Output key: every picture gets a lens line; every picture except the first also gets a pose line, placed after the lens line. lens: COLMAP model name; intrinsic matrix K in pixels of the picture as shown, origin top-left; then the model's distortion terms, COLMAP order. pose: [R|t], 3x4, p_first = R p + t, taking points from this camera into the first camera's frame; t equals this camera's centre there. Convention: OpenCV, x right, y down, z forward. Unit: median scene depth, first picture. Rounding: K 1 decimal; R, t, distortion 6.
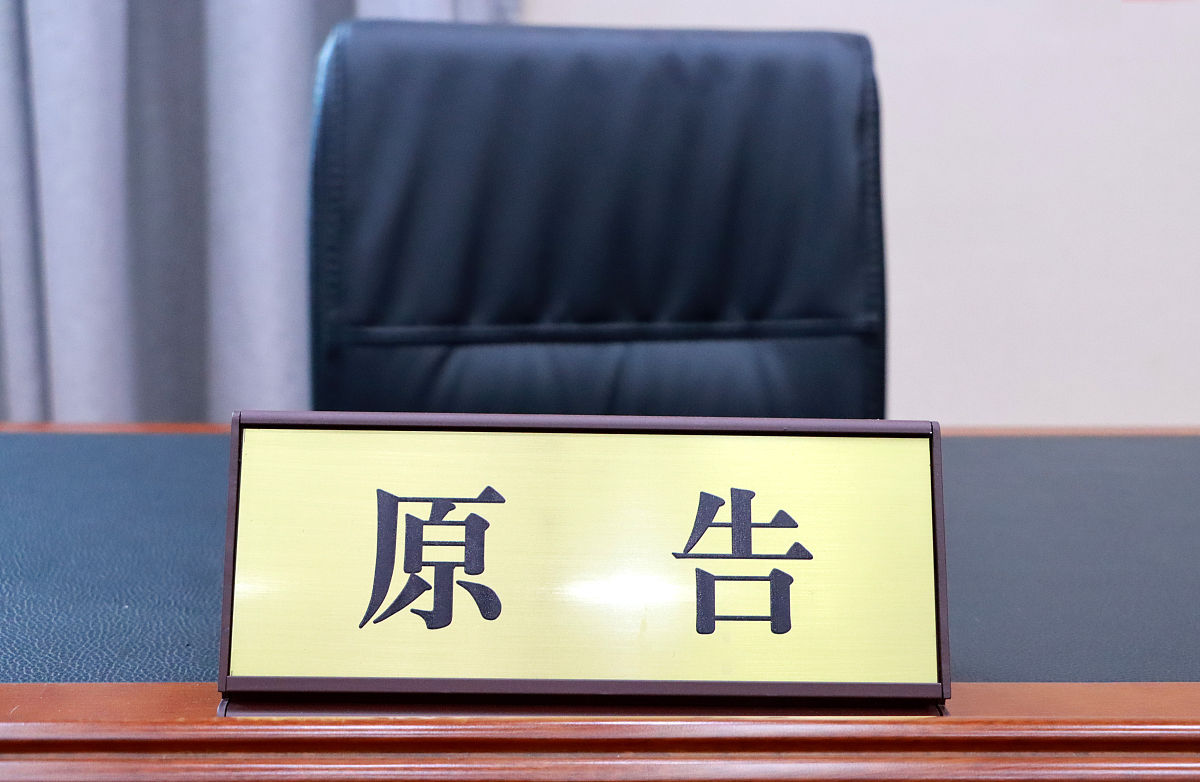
lens RADIAL K [[1985.4, 0, 600.0], [0, 1985.4, 391.0], [0, 0, 1]] dist [0.852581, -0.003644]
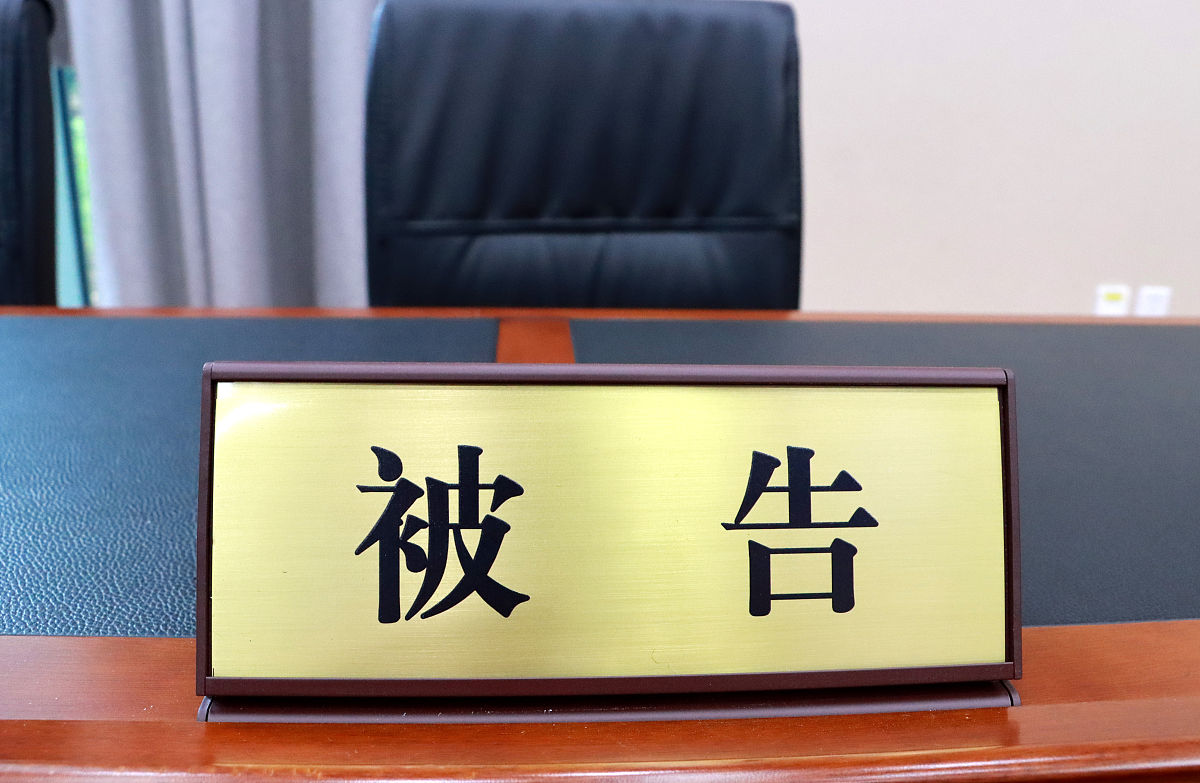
lens RADIAL K [[1347.2, 0, 671.3], [0, 1347.2, 390.4], [0, 0, 1]] dist [0.001295, 0.003087]
pose [[0.997573, -0.001064, 0.069625, -0.023931], [-0.005733, 0.995234, 0.097350, -0.030145], [-0.069397, -0.097513, 0.992812, 0.386417]]
